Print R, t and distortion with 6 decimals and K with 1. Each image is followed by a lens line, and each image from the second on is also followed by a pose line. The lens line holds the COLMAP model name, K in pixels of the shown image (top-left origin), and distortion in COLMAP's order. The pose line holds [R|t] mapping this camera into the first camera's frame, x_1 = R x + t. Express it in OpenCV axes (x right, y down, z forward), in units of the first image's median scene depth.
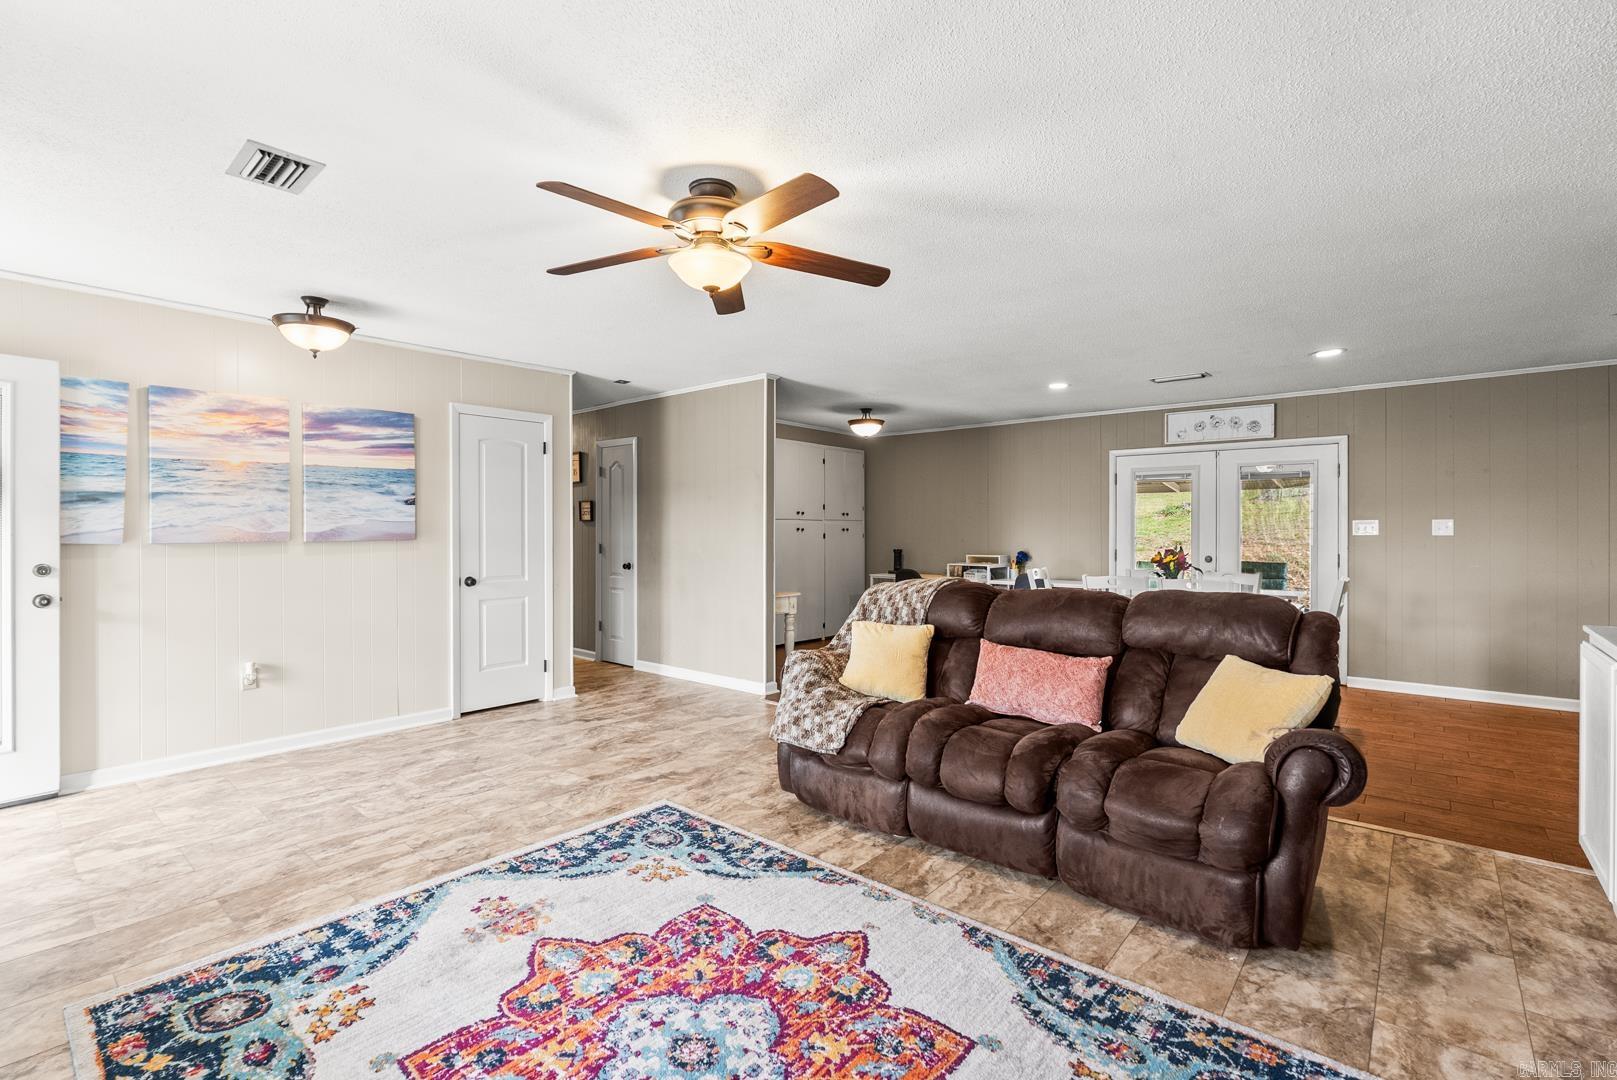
lens RADIAL K [[739.8, 0, 813.0], [0, 739.8, 536.7], [0, 0, 1]] dist [-0.008477, -0.000581]
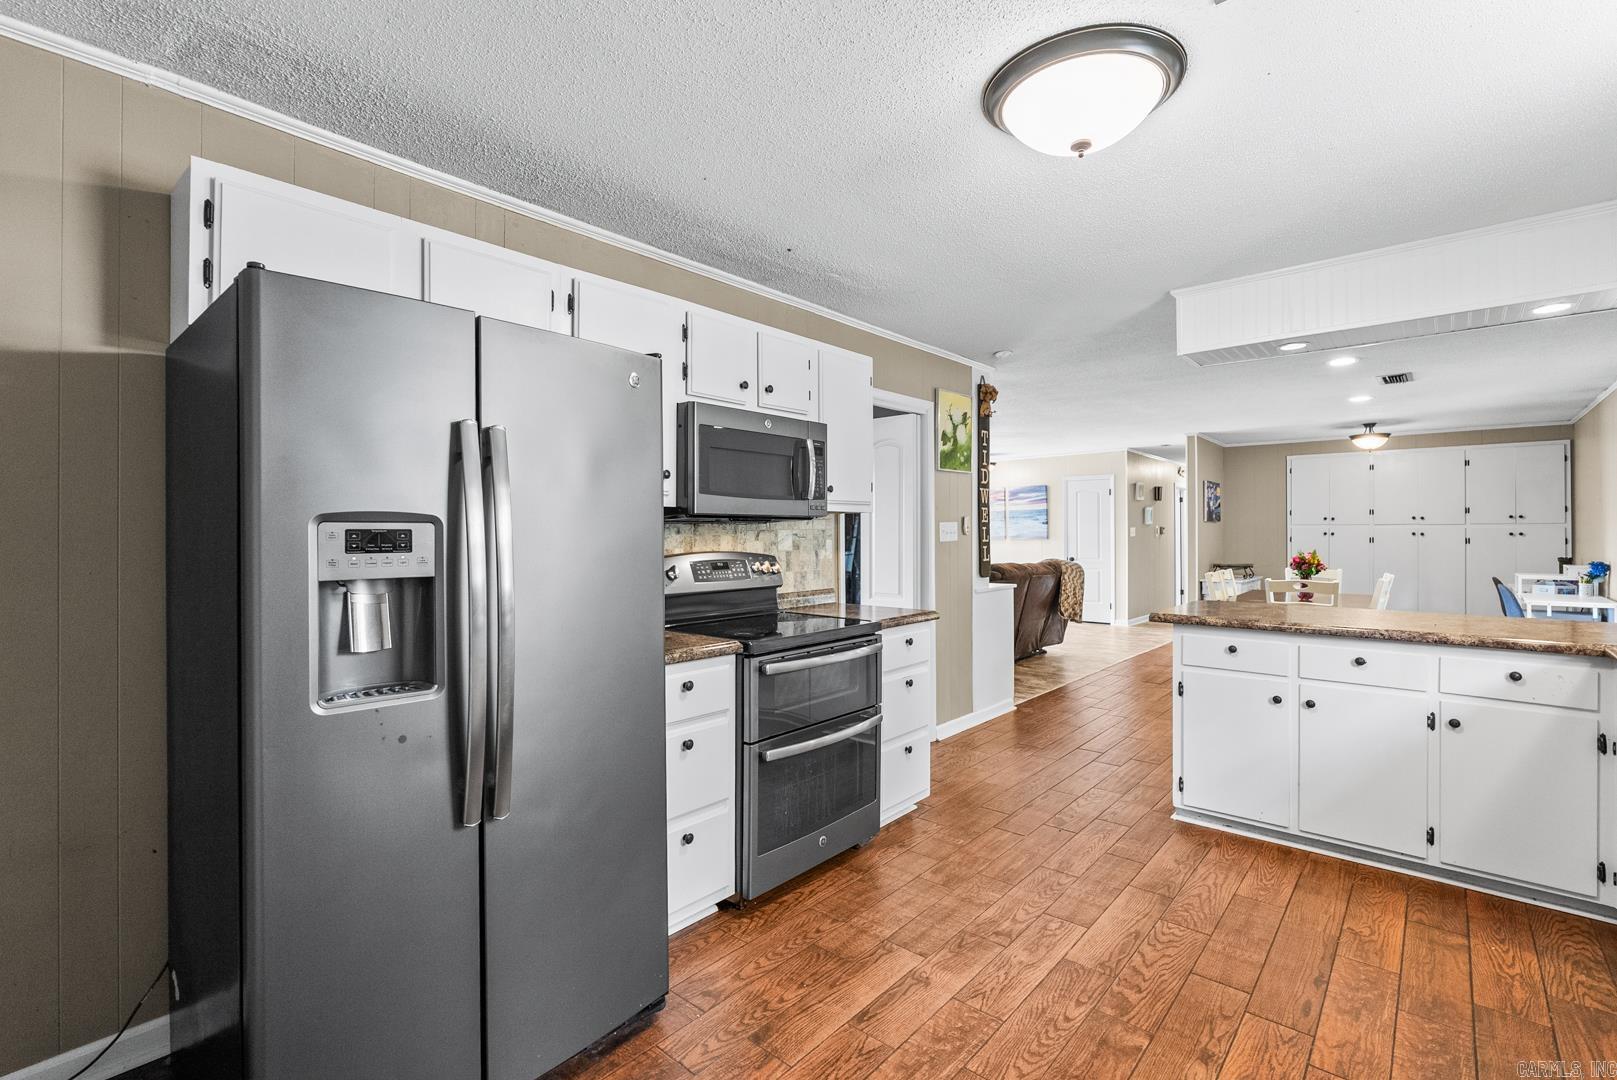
lens RADIAL K [[739.8, 0, 784.0], [0, 739.8, 523.5], [0, 0, 1]] dist [-0.008477, -0.000581]
pose [[-0.037595, -0.014064, -0.999194, 3.132354], [-0.006053, 0.999886, -0.013846, -0.013194], [0.999275, 0.005527, -0.037676, 0.443328]]
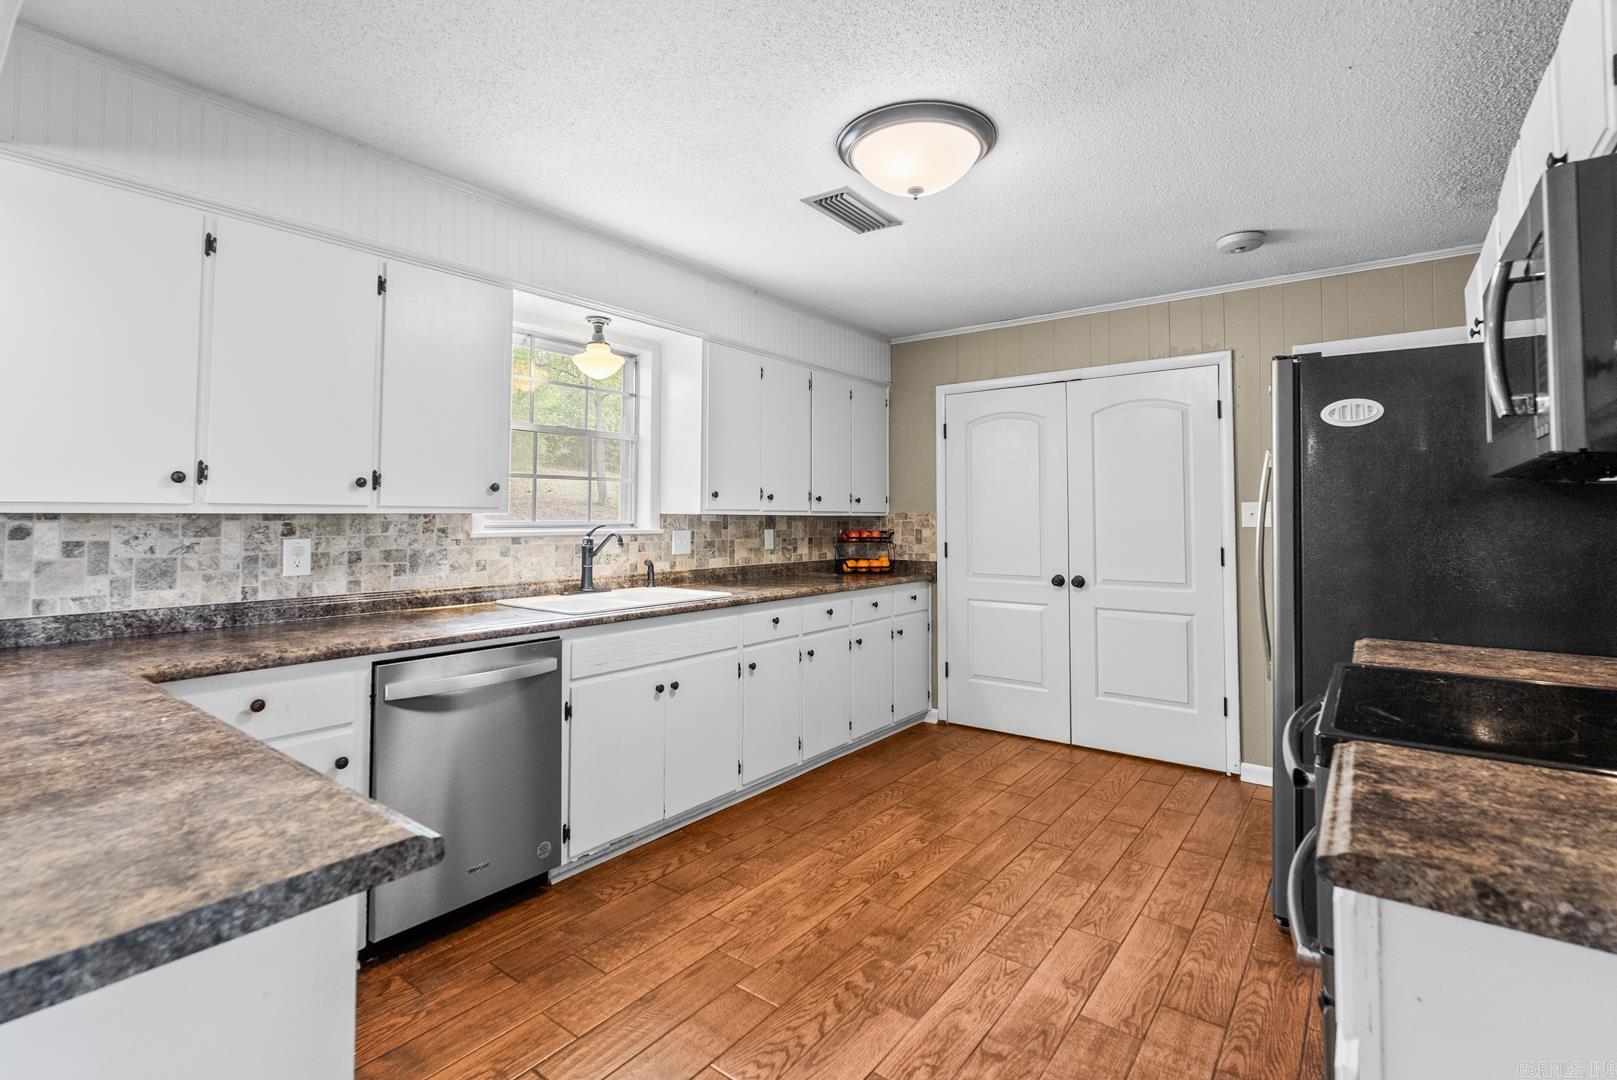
lens RADIAL K [[739.8, 0, 806.4], [0, 739.8, 489.7], [0, 0, 1]] dist [-0.008477, -0.000581]
pose [[-0.051398, 0.032639, 0.998145, 1.486825], [0.005327, 0.999461, -0.032407, -0.007643], [-0.998664, 0.003652, -0.051544, 0.895187]]
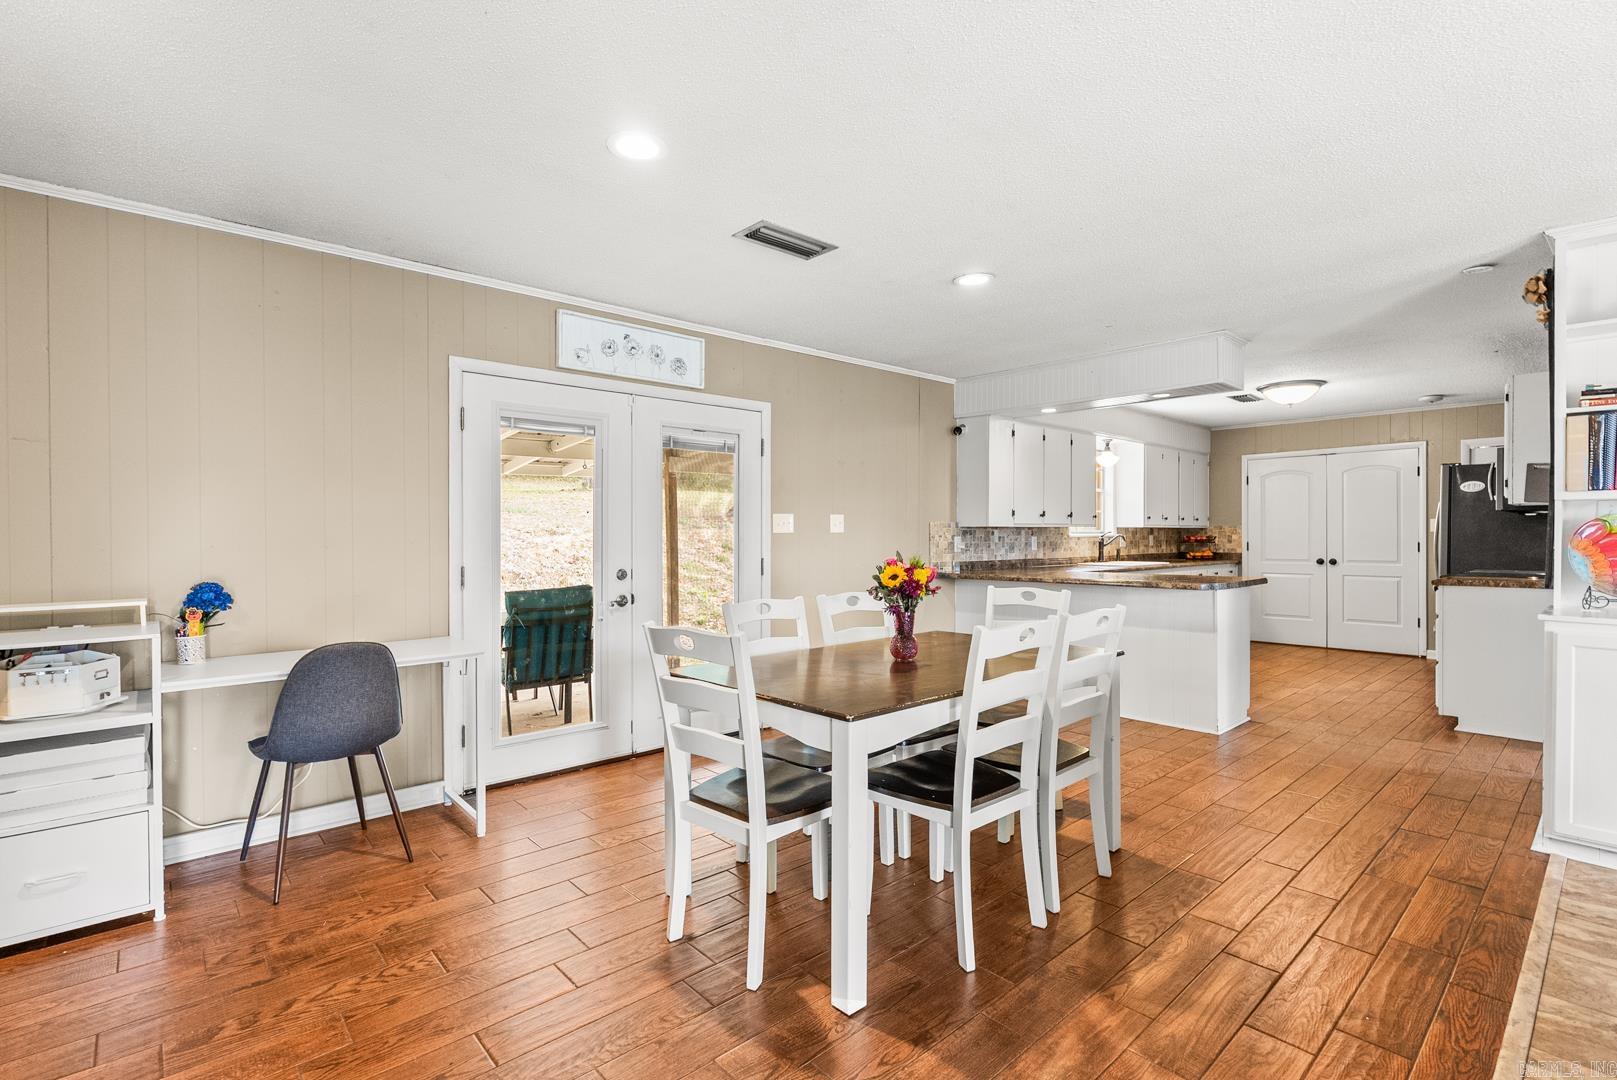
lens RADIAL K [[739.8, 0, 811.5], [0, 739.8, 540.0], [0, 0, 1]] dist [-0.008477, -0.000581]
pose [[0.130288, -0.011534, 0.991409, -0.089570], [0.012525, 0.999872, 0.009987, -0.002663], [-0.991397, 0.011116, 0.130415, 1.874650]]
